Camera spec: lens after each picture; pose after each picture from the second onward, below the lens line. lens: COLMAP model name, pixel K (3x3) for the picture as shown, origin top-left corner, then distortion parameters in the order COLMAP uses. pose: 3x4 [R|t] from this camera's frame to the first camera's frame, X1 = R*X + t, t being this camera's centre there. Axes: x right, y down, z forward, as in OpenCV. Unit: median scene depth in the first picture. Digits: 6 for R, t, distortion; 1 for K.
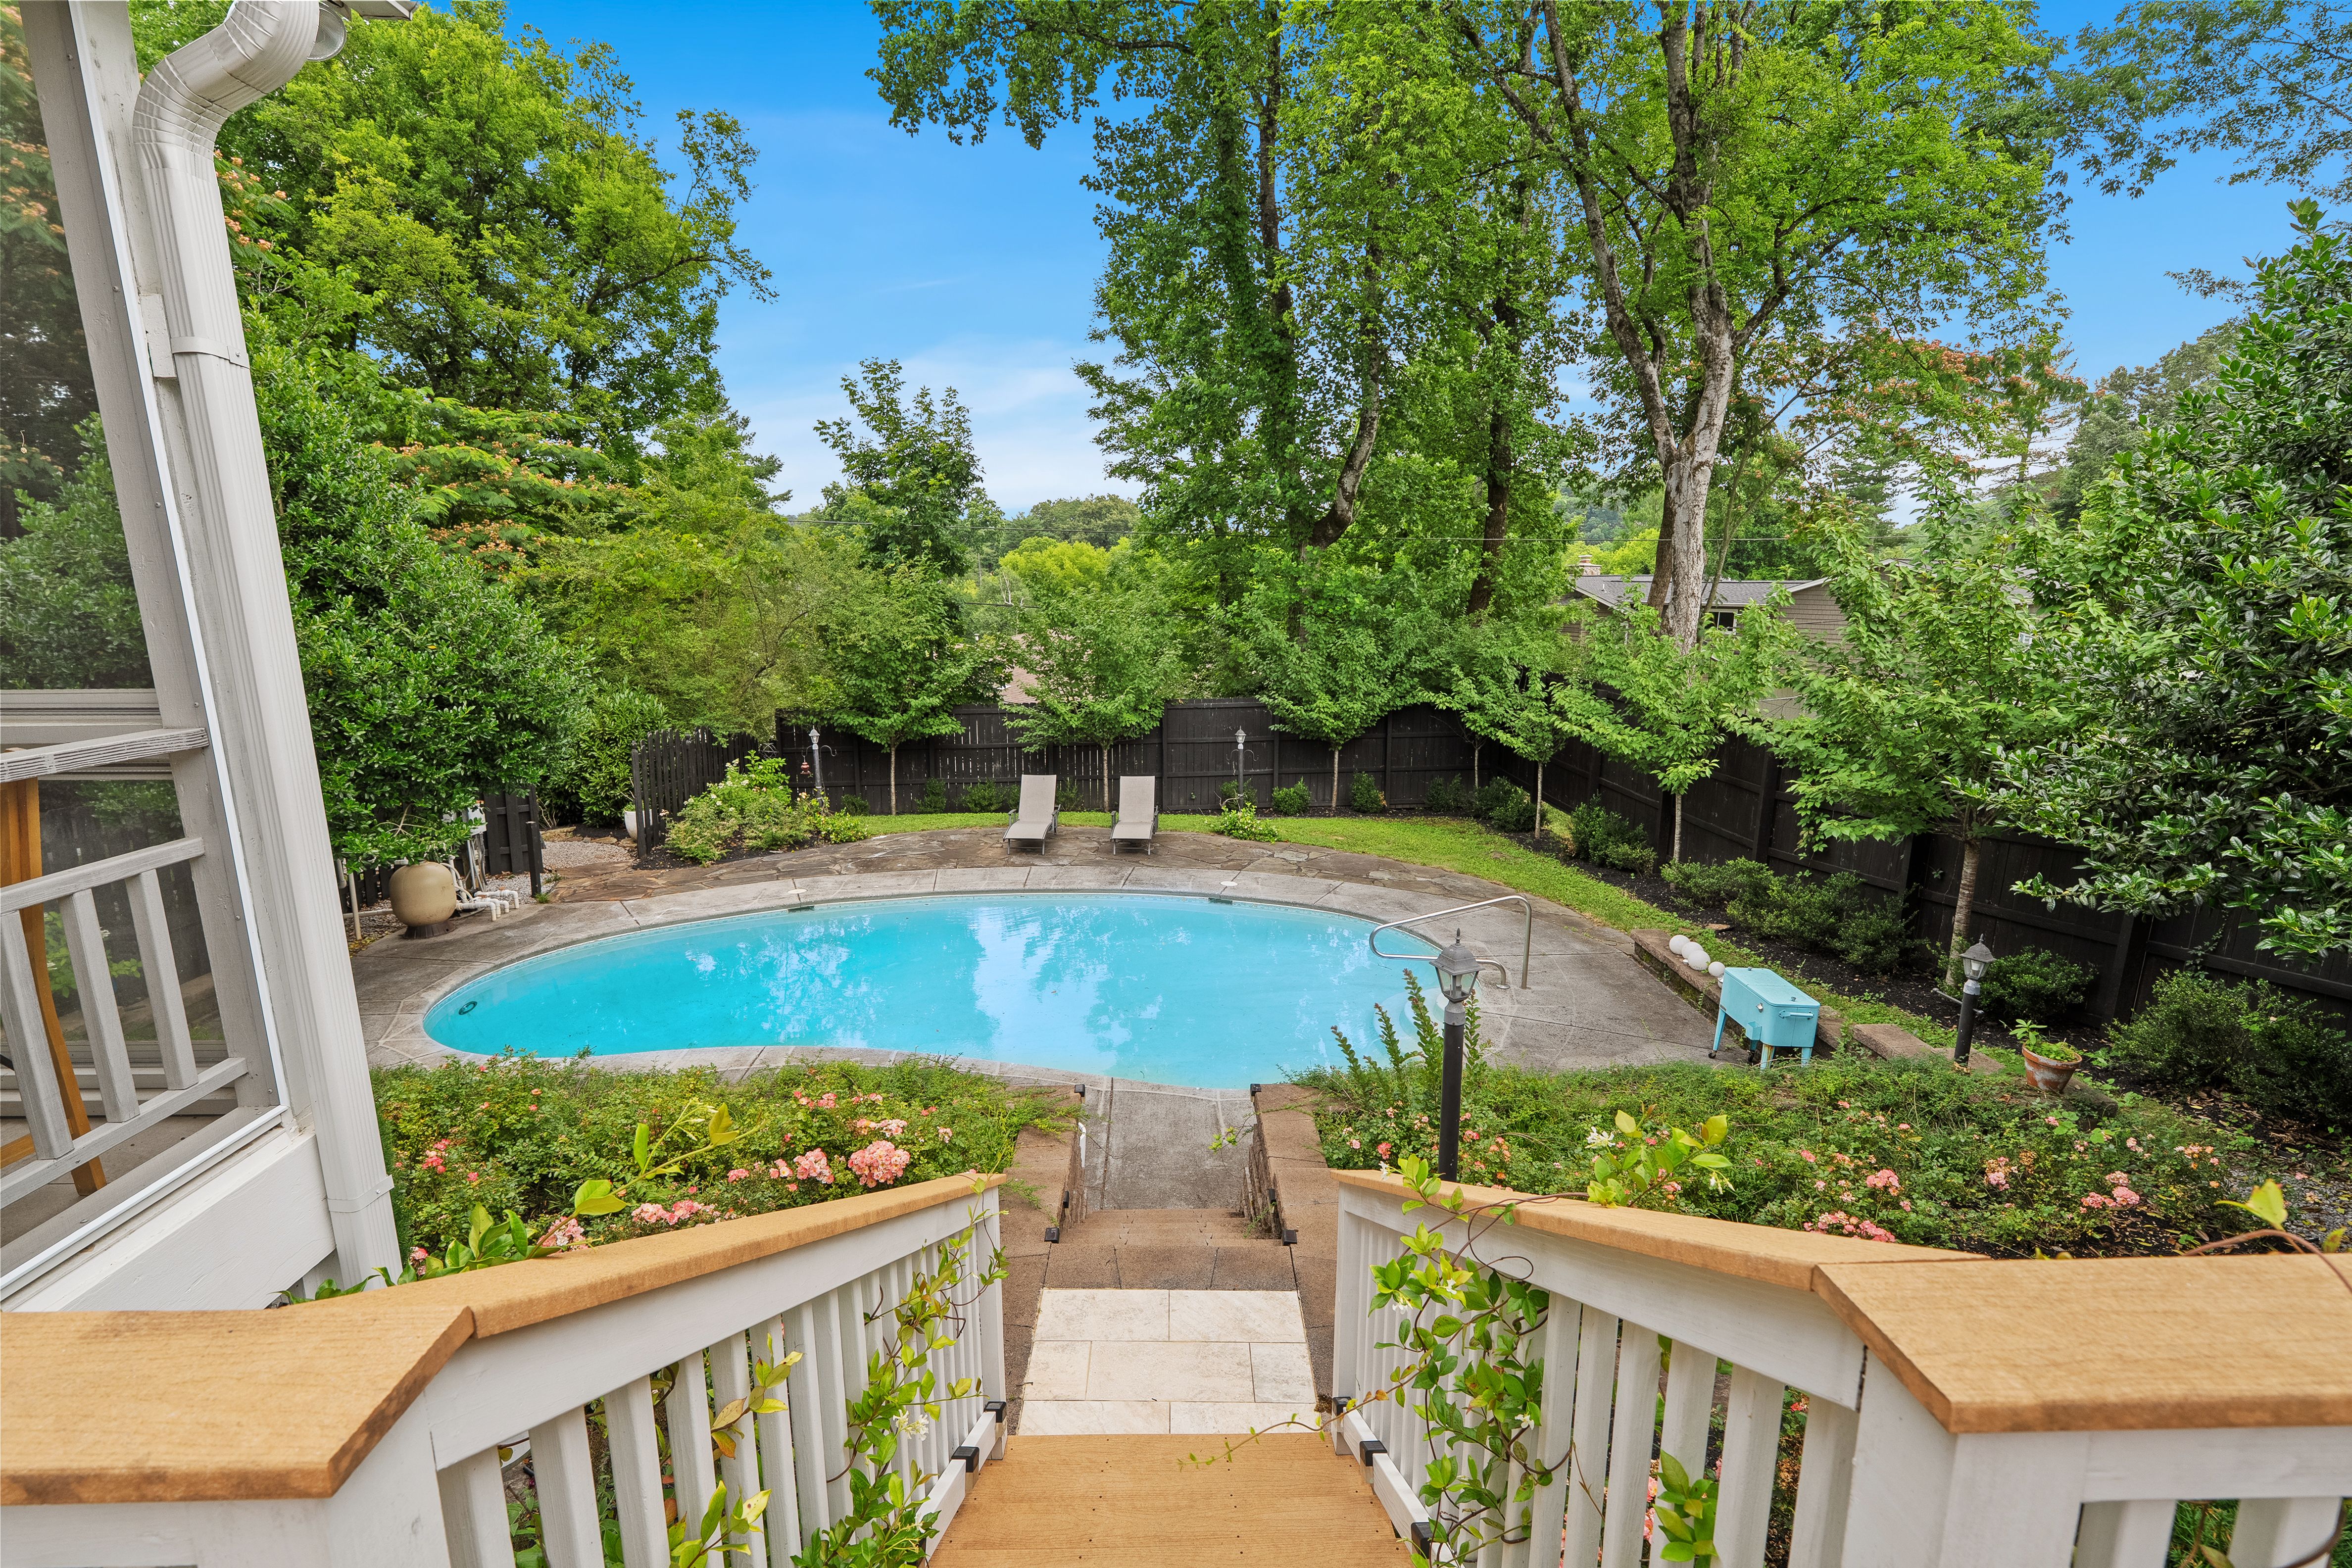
lens RADIAL K [[1054.4, 0, 1167.8], [0, 1054.4, 784.2], [0, 0, 1]] dist [-0.017022, 0.000043]
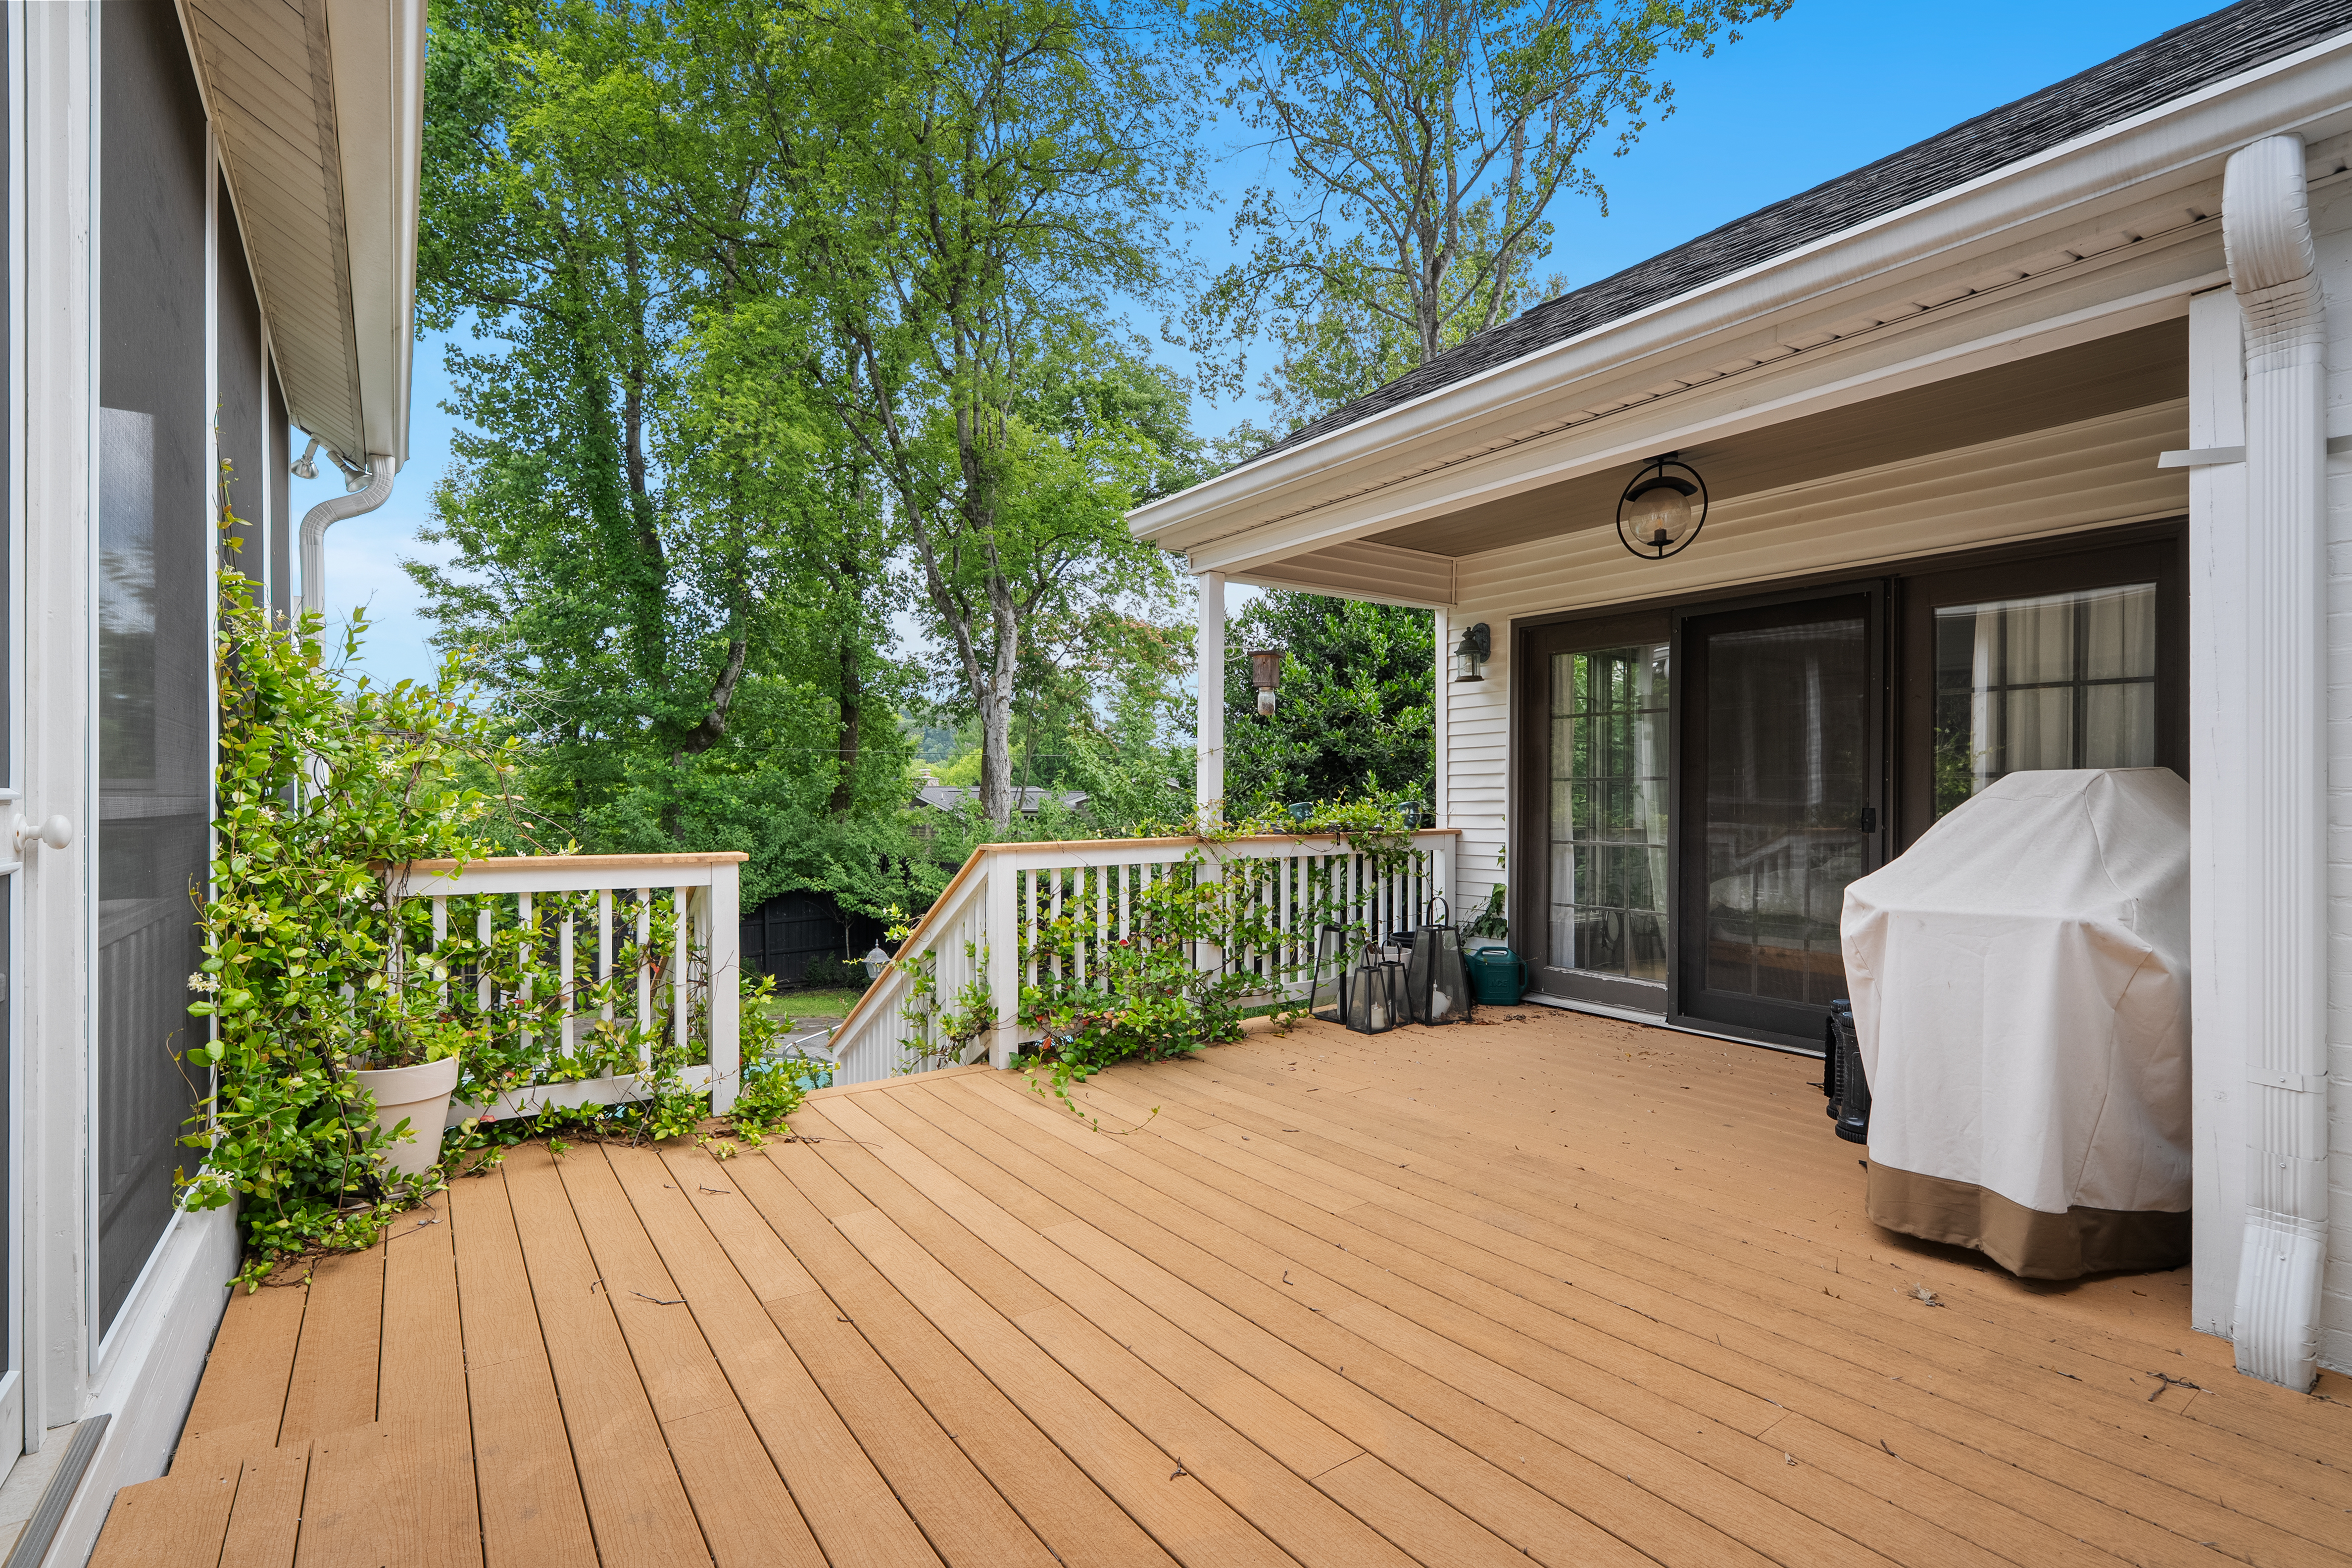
lens RADIAL K [[1079.0, 0, 1166.8], [0, 1079.0, 812.1], [0, 0, 1]] dist [-0.004008, 0.000016]
pose [[0.830463, -0.006550, 0.557035, -0.072096], [0.105296, 0.983752, -0.145413, 0.050124], [-0.547032, 0.179414, 0.817659, -0.176639]]
